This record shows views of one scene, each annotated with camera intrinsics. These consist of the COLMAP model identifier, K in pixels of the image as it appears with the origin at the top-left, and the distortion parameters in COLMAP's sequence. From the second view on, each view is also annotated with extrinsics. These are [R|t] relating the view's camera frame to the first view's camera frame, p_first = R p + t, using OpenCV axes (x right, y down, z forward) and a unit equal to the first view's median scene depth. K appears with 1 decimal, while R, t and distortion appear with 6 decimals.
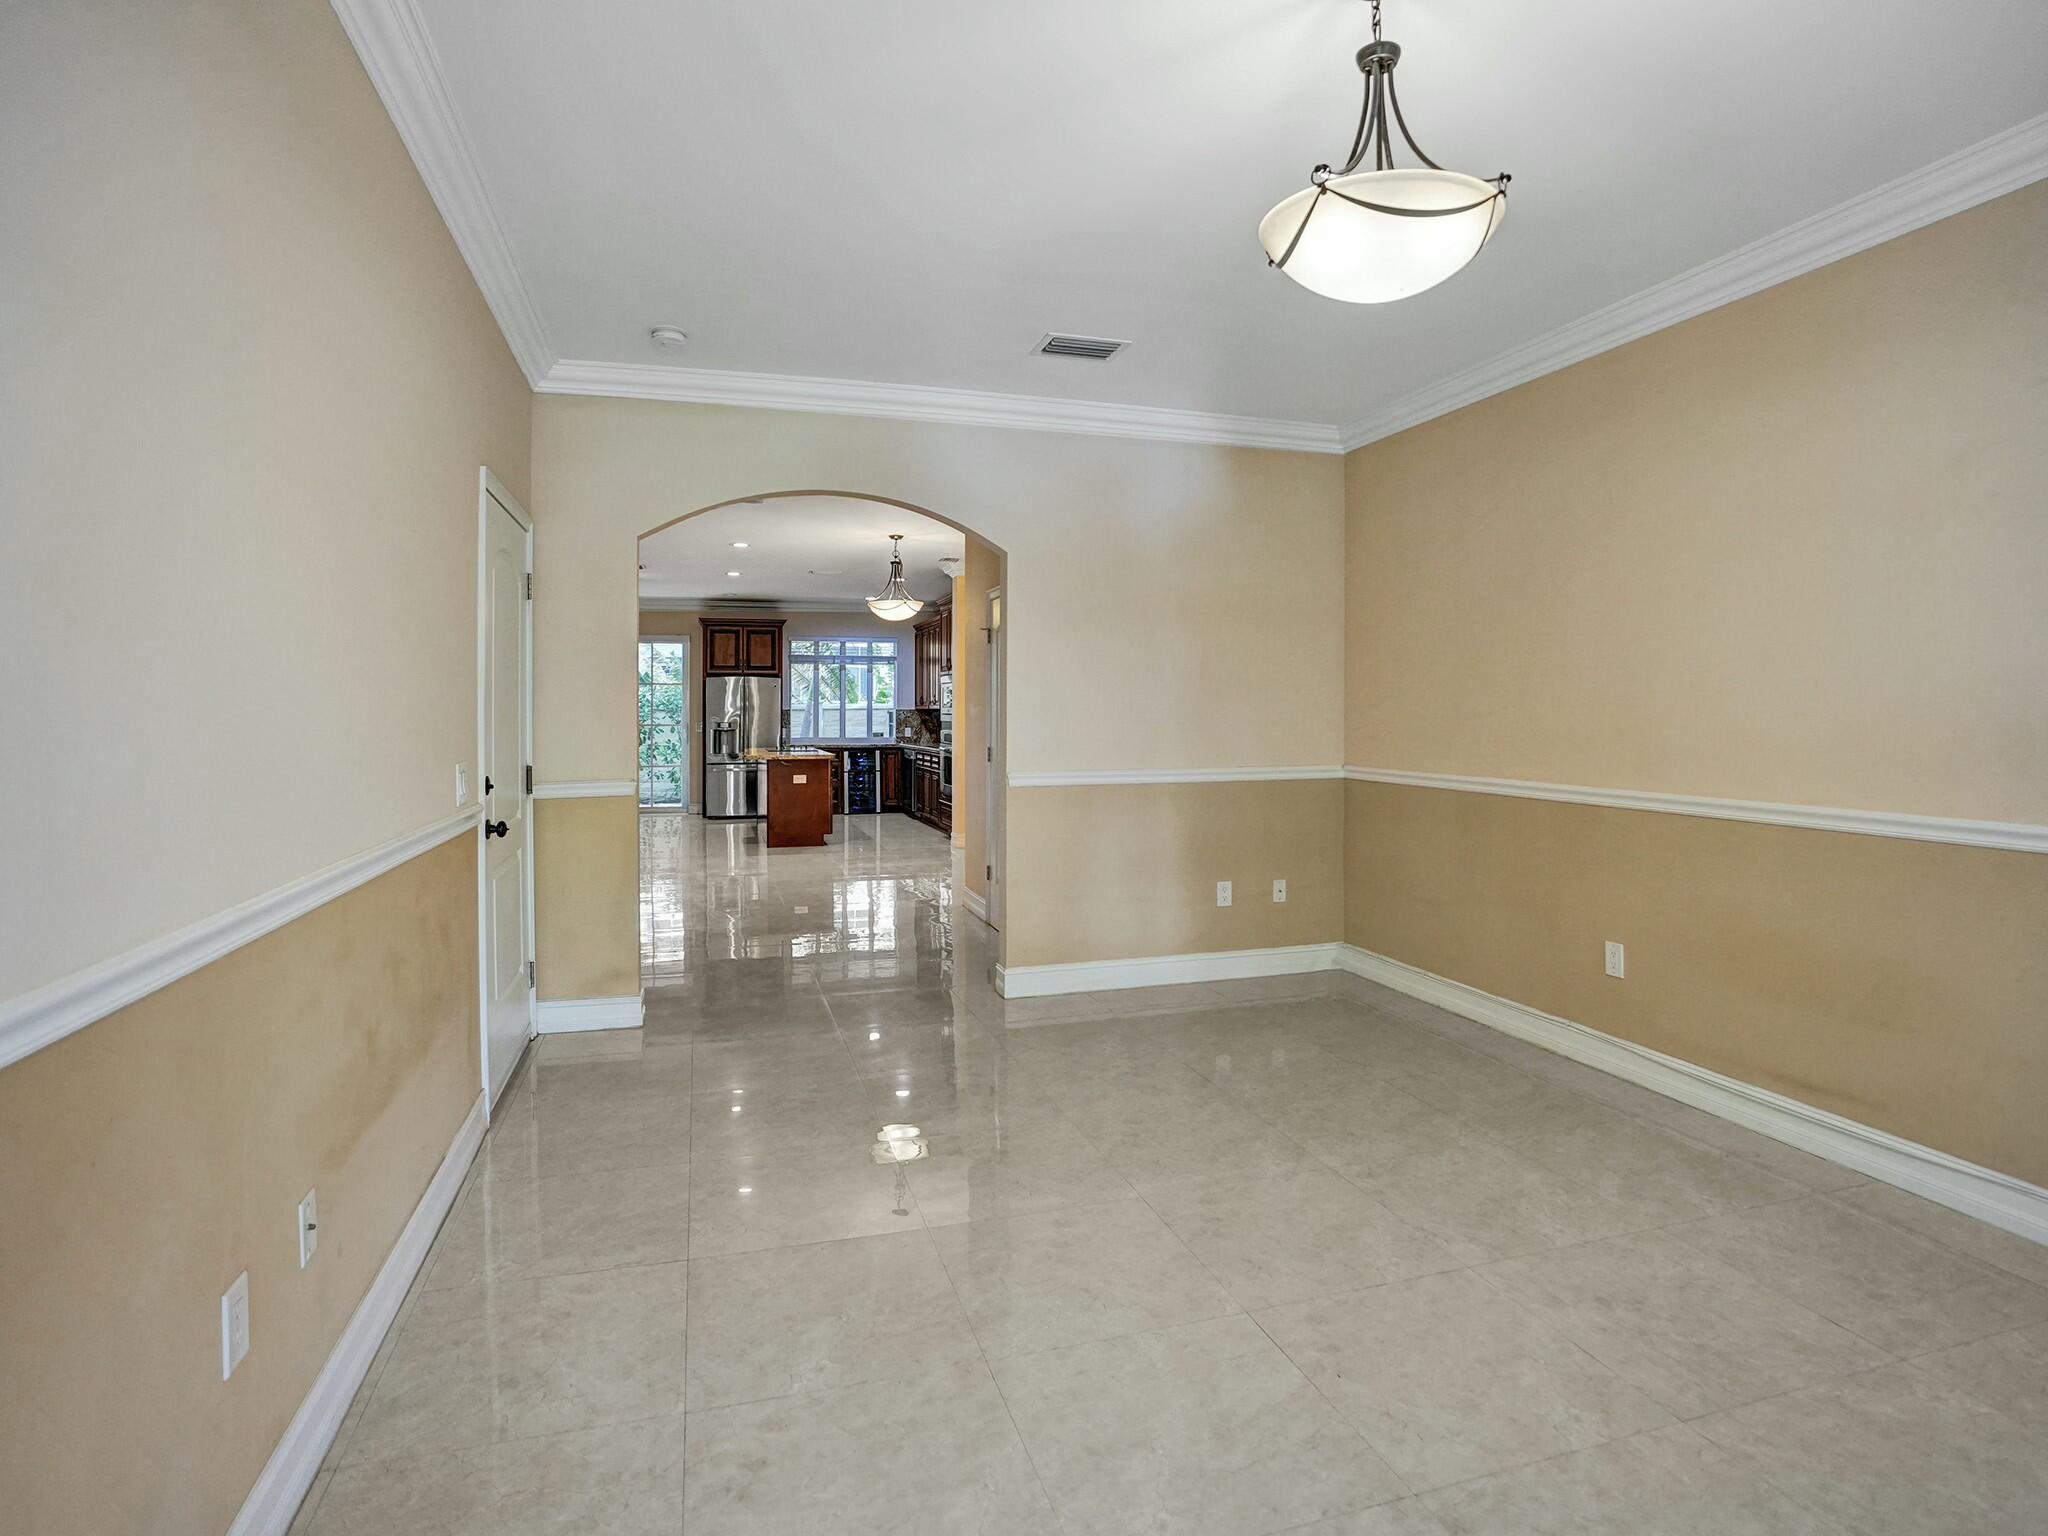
lens RADIAL K [[1051.9, 0, 1018.0], [0, 1051.9, 706.7], [0, 0, 1]] dist [-0.065914, 0.020613]
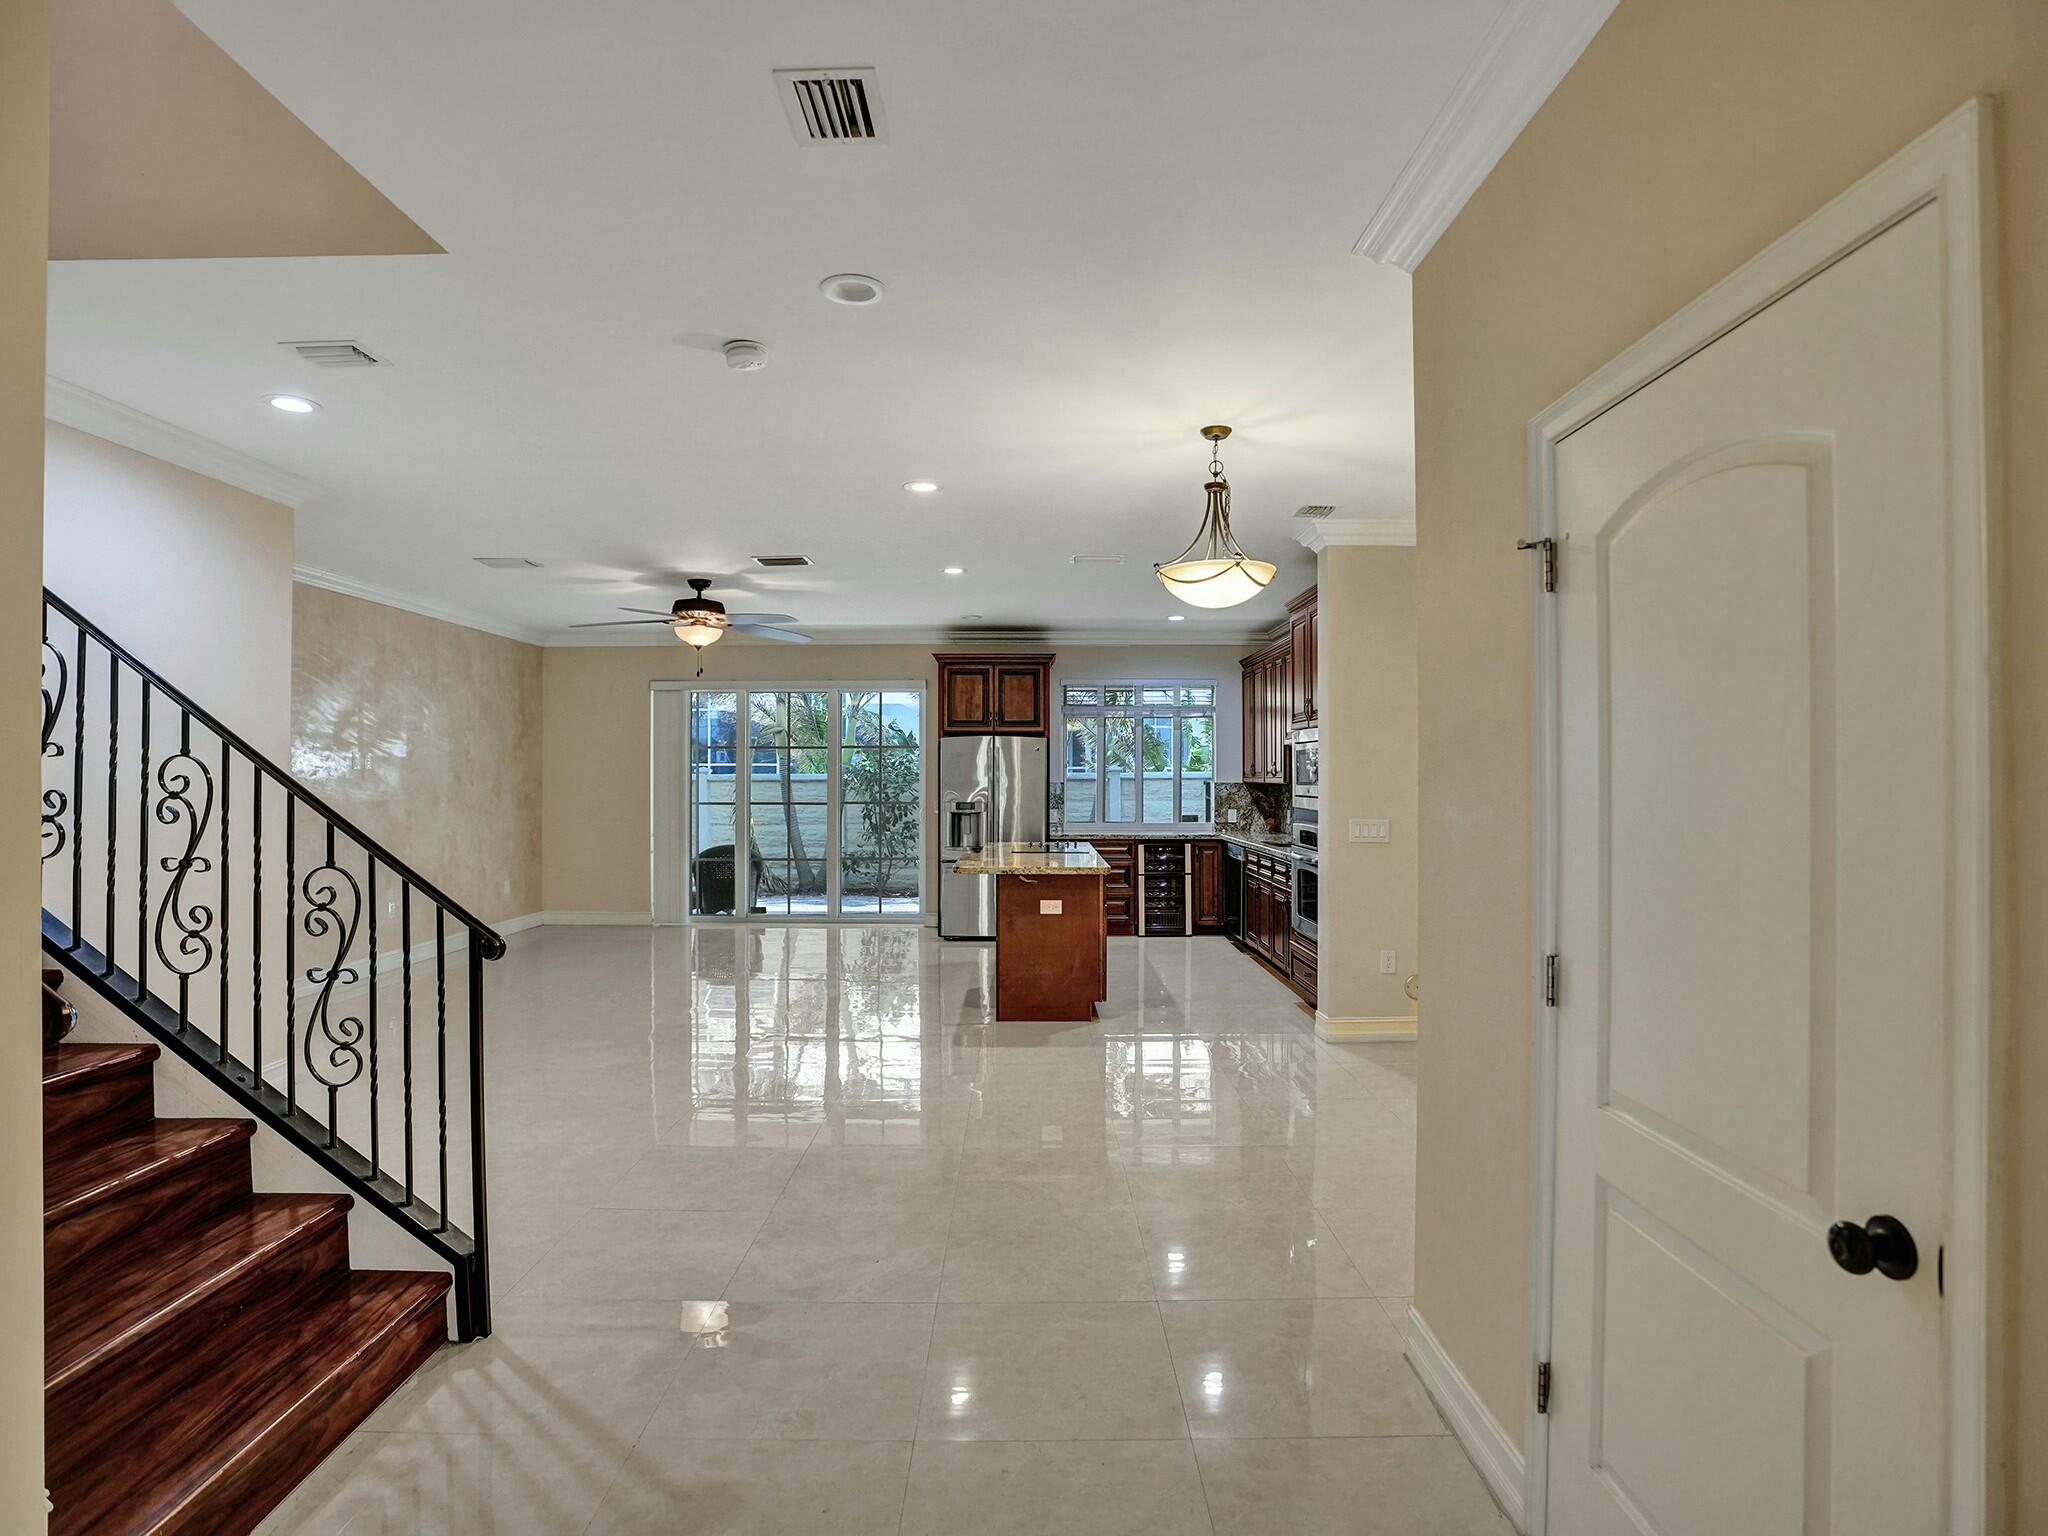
lens RADIAL K [[1051.9, 0, 1030.6], [0, 1051.9, 762.2], [0, 0, 1]] dist [-0.065914, 0.020613]
pose [[0.958936, -0.001744, -0.283618, -0.040079], [-0.000413, 0.999971, -0.007546, -0.005793], [0.283623, 0.007353, 0.958908, 0.332618]]
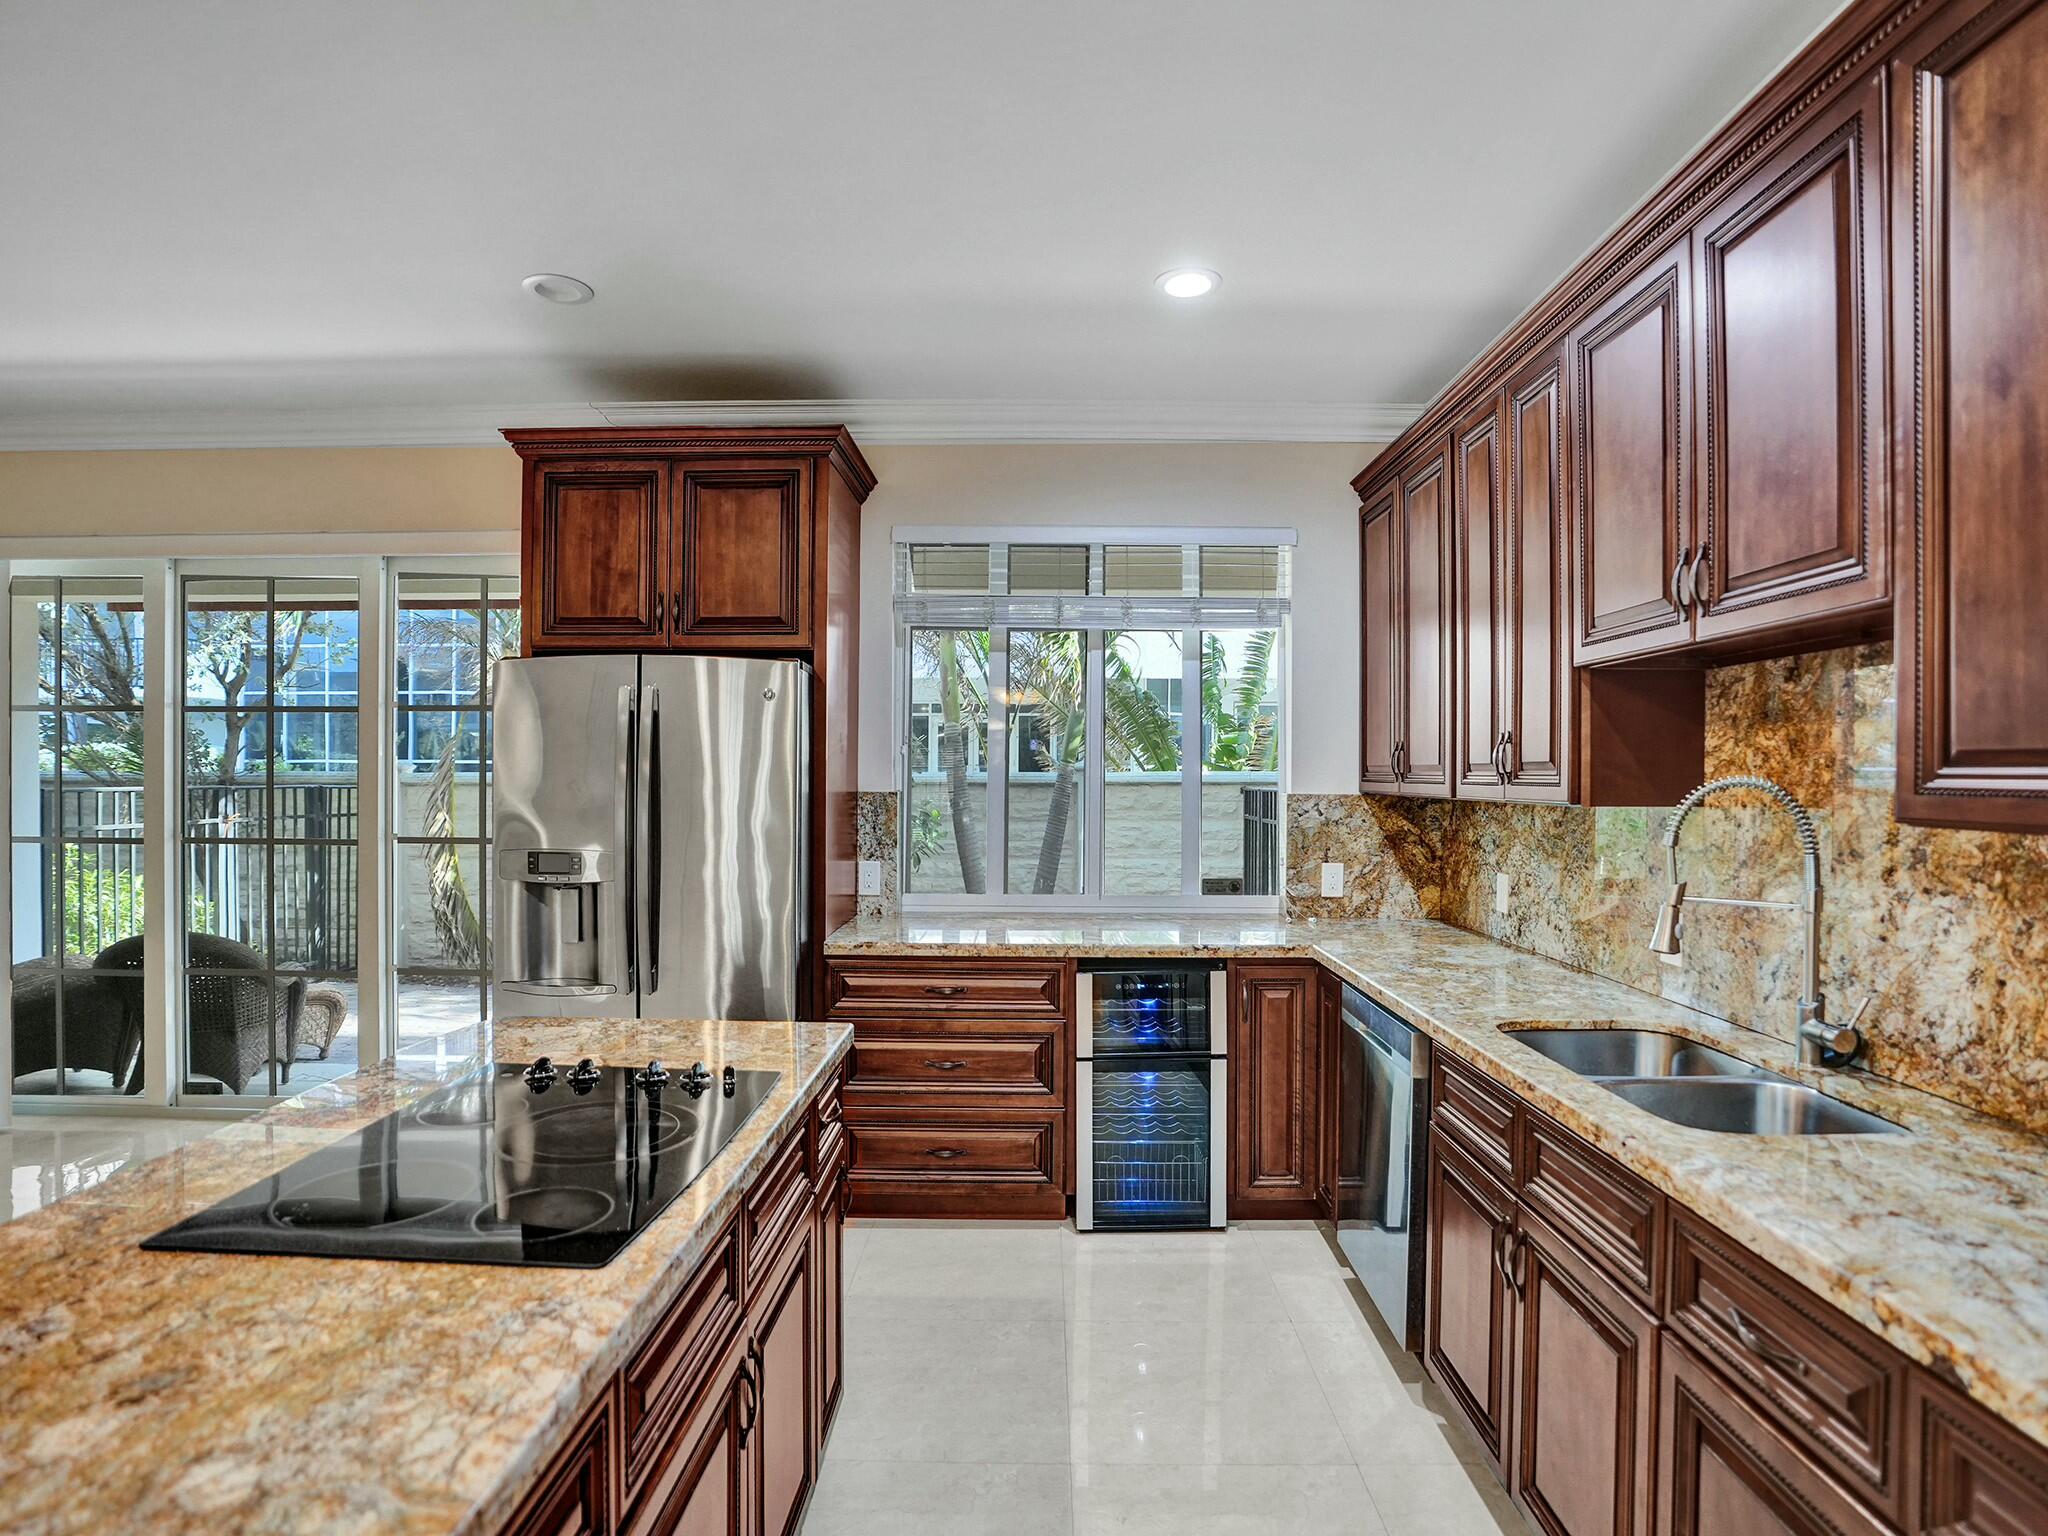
lens RADIAL K [[1051.9, 0, 1055.0], [0, 1051.9, 782.2], [0, 0, 1]] dist [-0.065914, 0.020613]
pose [[0.957103, 0.008011, -0.289636, -0.103748], [-0.004940, 0.999924, 0.011334, -0.003375], [0.289705, -0.009417, 0.957070, 0.786319]]
